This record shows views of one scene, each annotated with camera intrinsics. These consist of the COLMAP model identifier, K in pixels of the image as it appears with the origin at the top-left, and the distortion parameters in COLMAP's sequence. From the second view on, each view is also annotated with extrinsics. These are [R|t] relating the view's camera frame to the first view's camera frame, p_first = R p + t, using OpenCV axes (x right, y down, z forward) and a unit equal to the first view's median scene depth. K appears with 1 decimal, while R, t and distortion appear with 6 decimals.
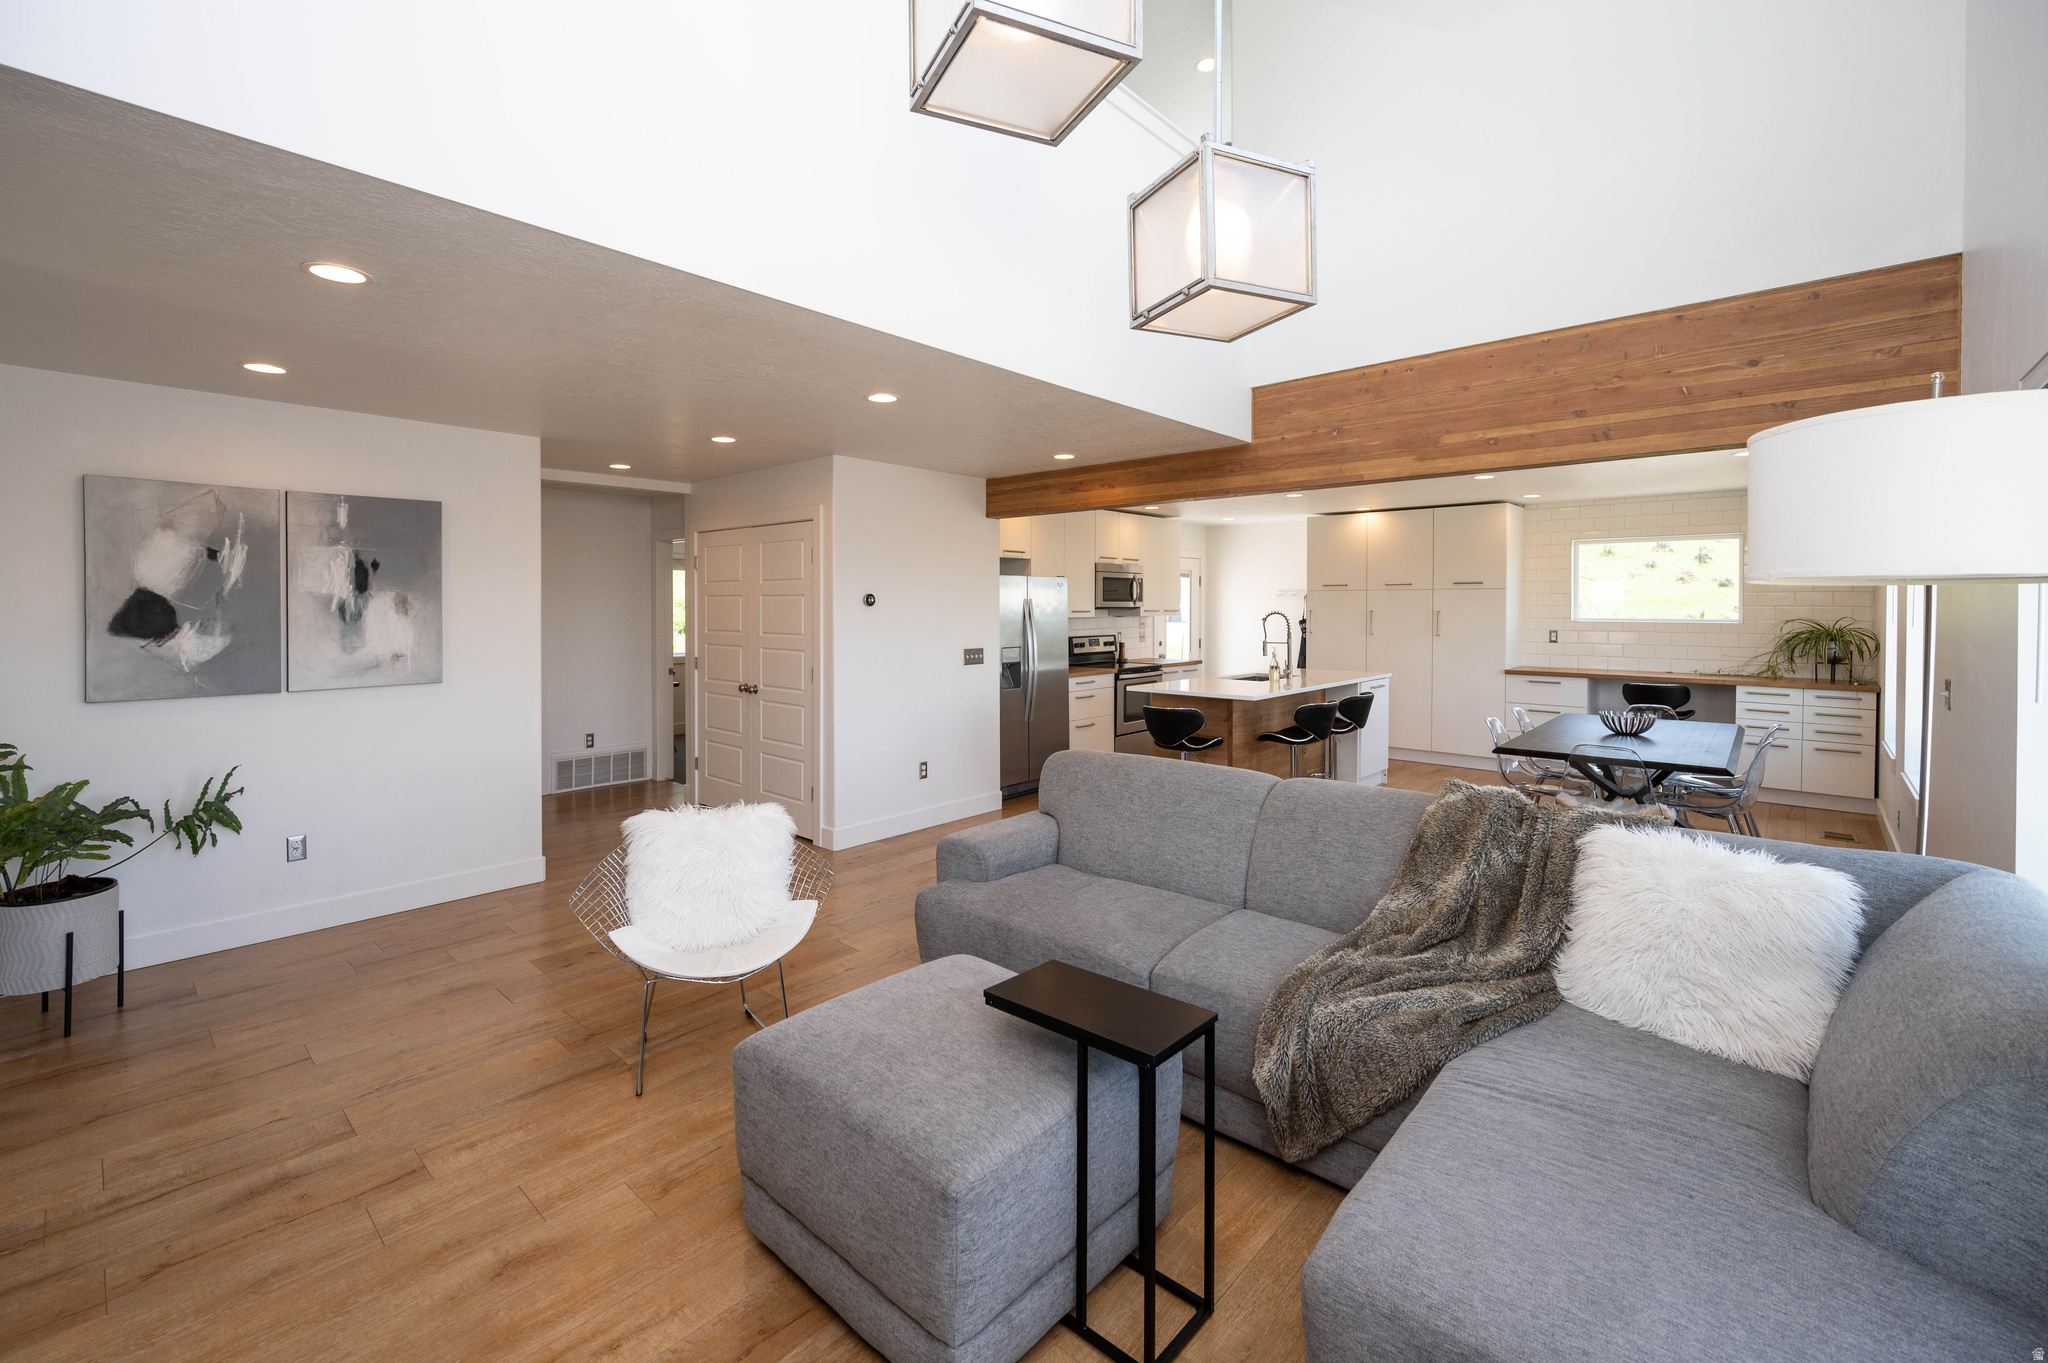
lens RADIAL K [[842.6, 0, 971.7], [0, 842.6, 635.5], [0, 0, 1]] dist [-0.003649, 0.000800]
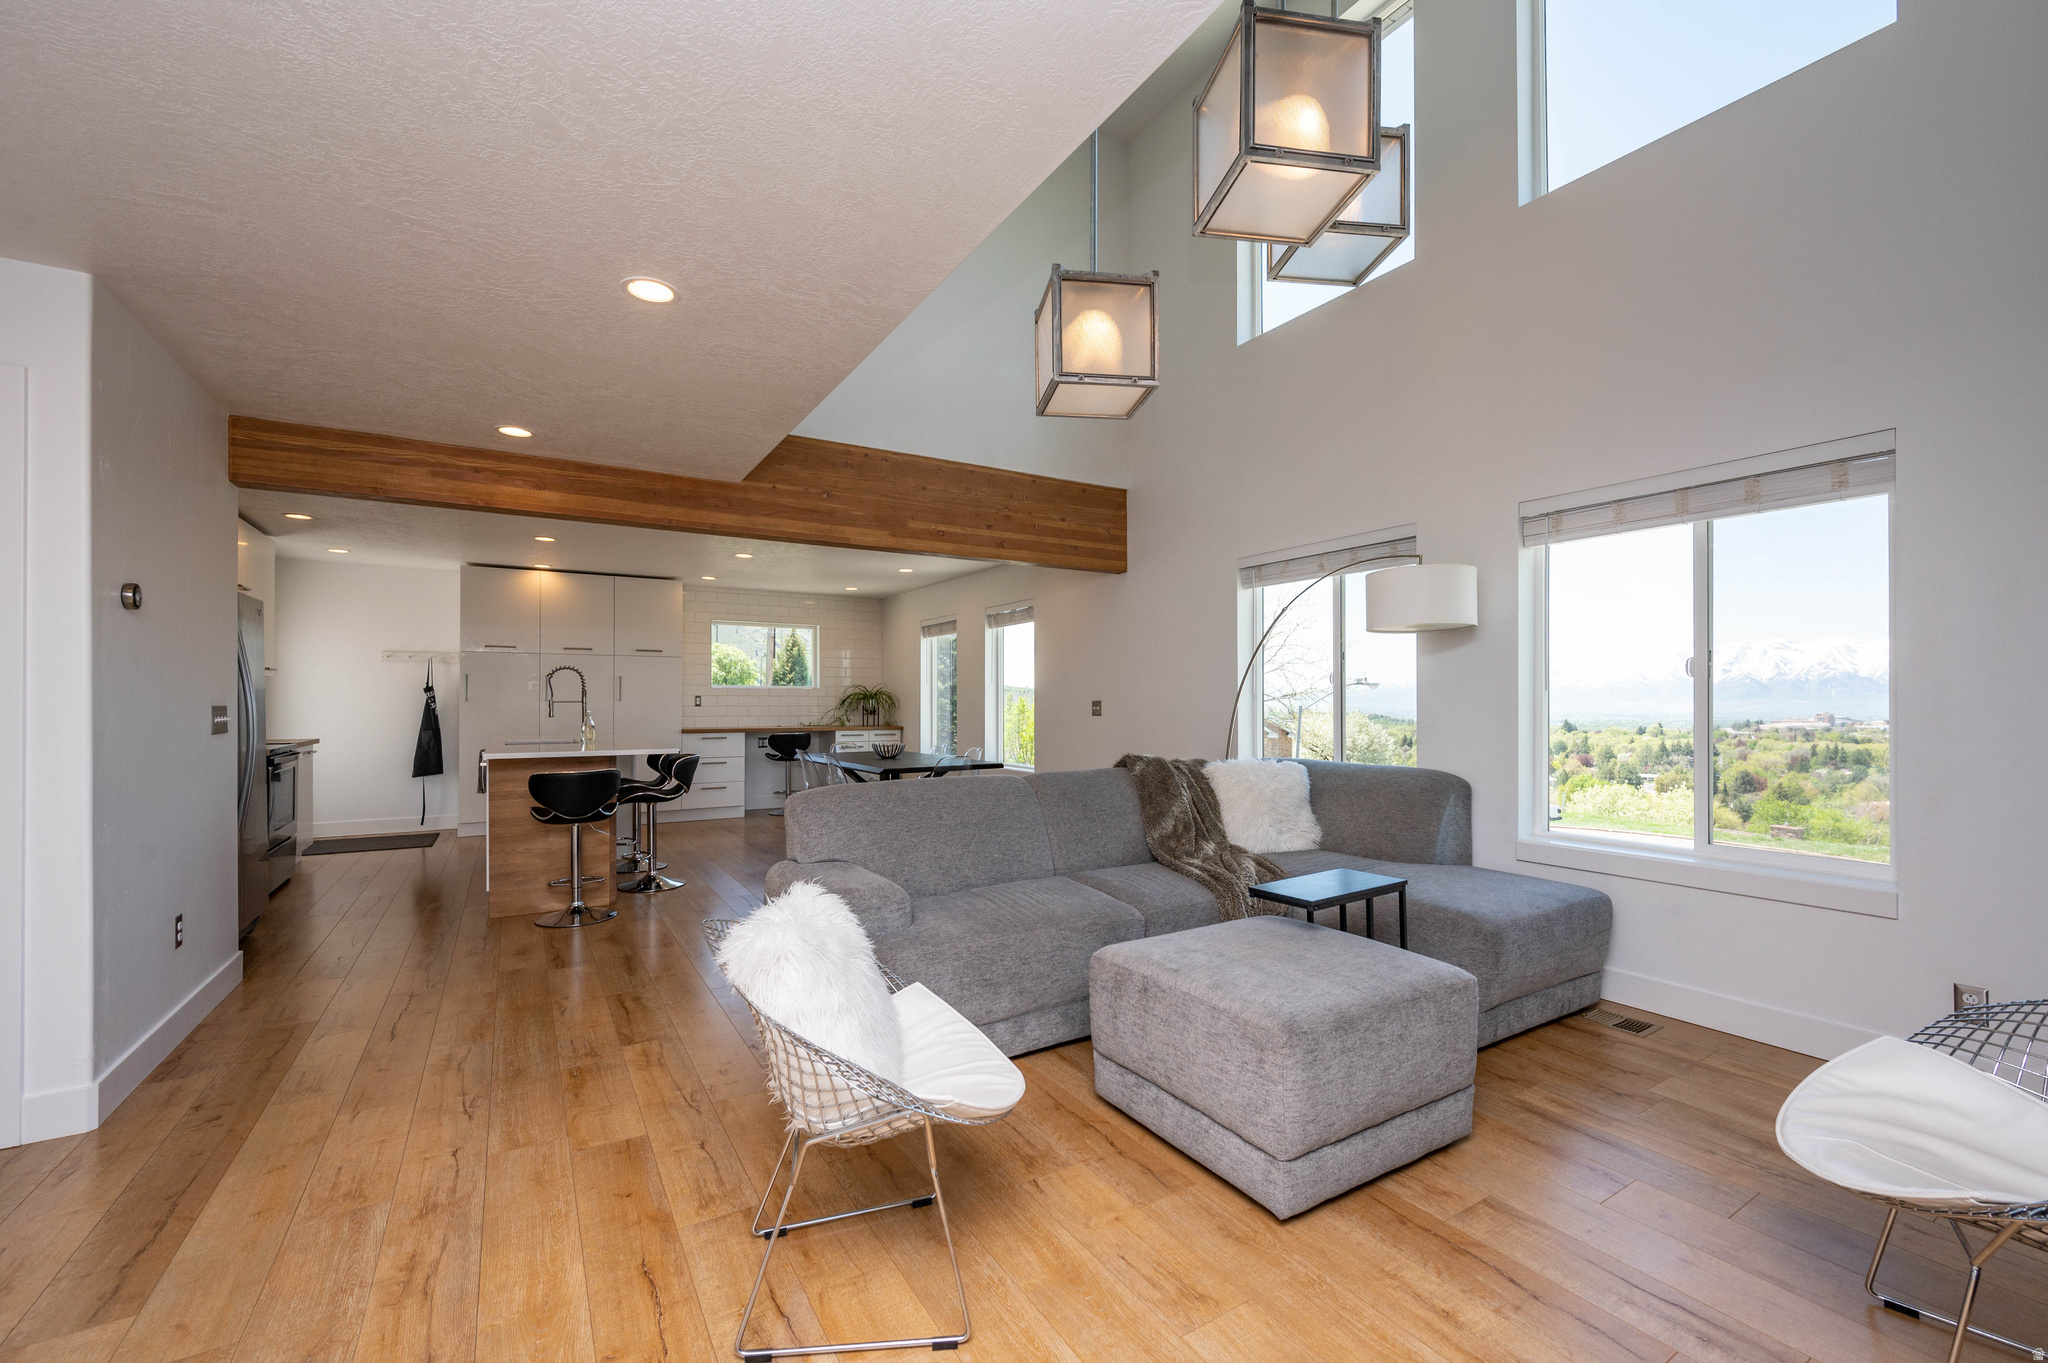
lens RADIAL K [[842.6, 0, 1045.8], [0, 842.6, 695.7], [0, 0, 1]] dist [-0.003649, 0.000800]
pose [[0.250497, 0.007010, 0.968092, -0.376756], [0.031185, 0.999396, -0.015306, 0.032574], [-0.967615, 0.034024, 0.250127, 0.298094]]
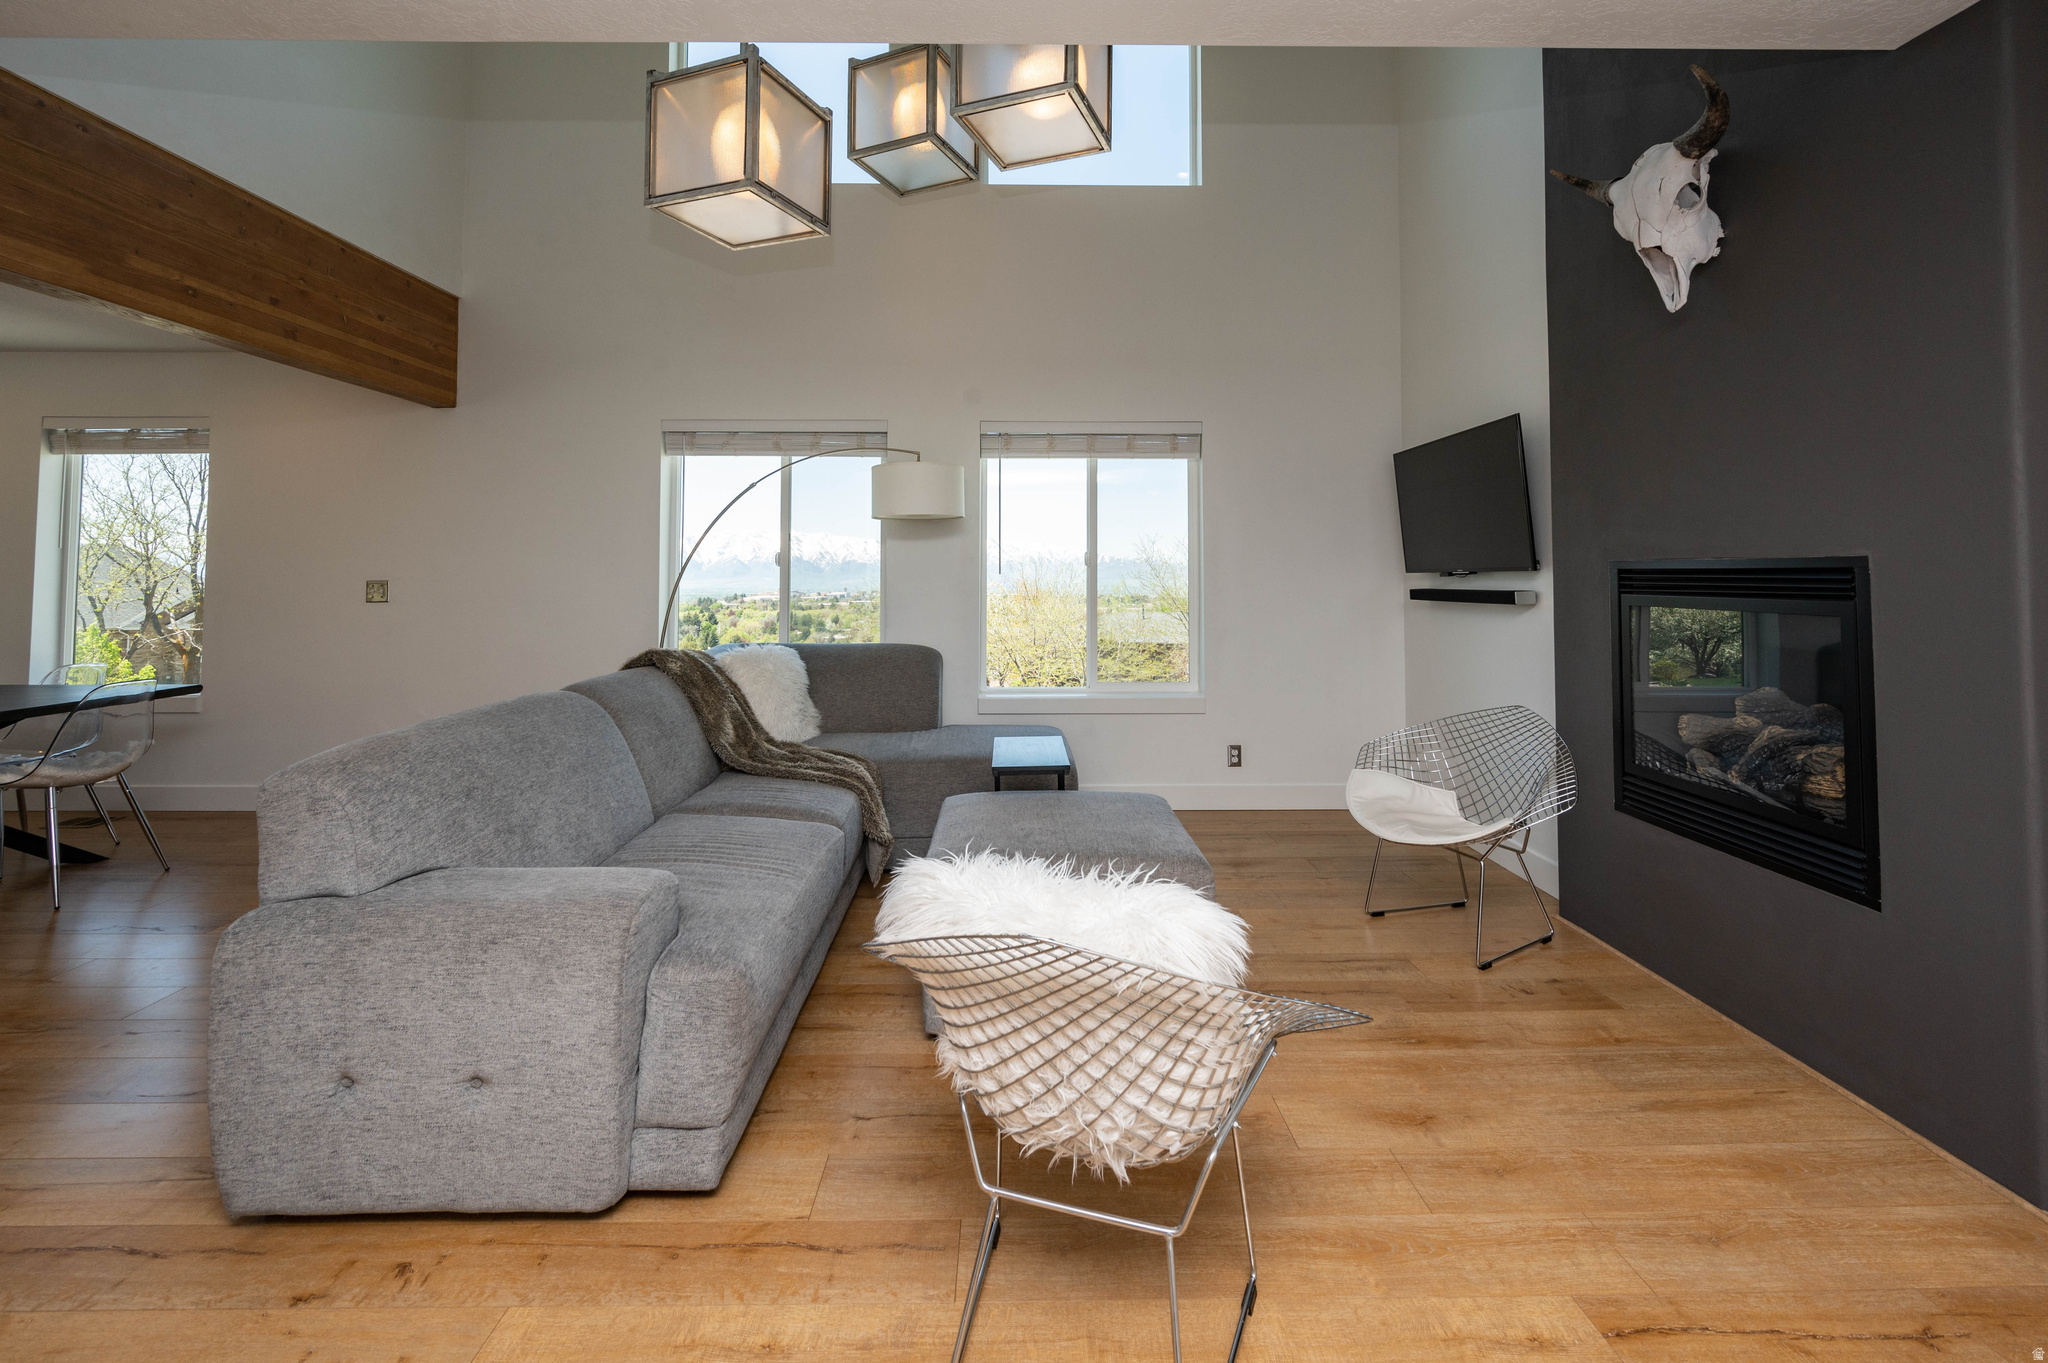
lens RADIAL K [[842.6, 0, 1018.7], [0, 842.6, 549.0], [0, 0, 1]] dist [-0.003649, 0.000800]
pose [[-0.697865, 0.025120, 0.715788, -0.271305], [0.022047, 0.999665, -0.013587, 0.020282], [-0.715890, 0.006300, -0.698185, 0.582357]]
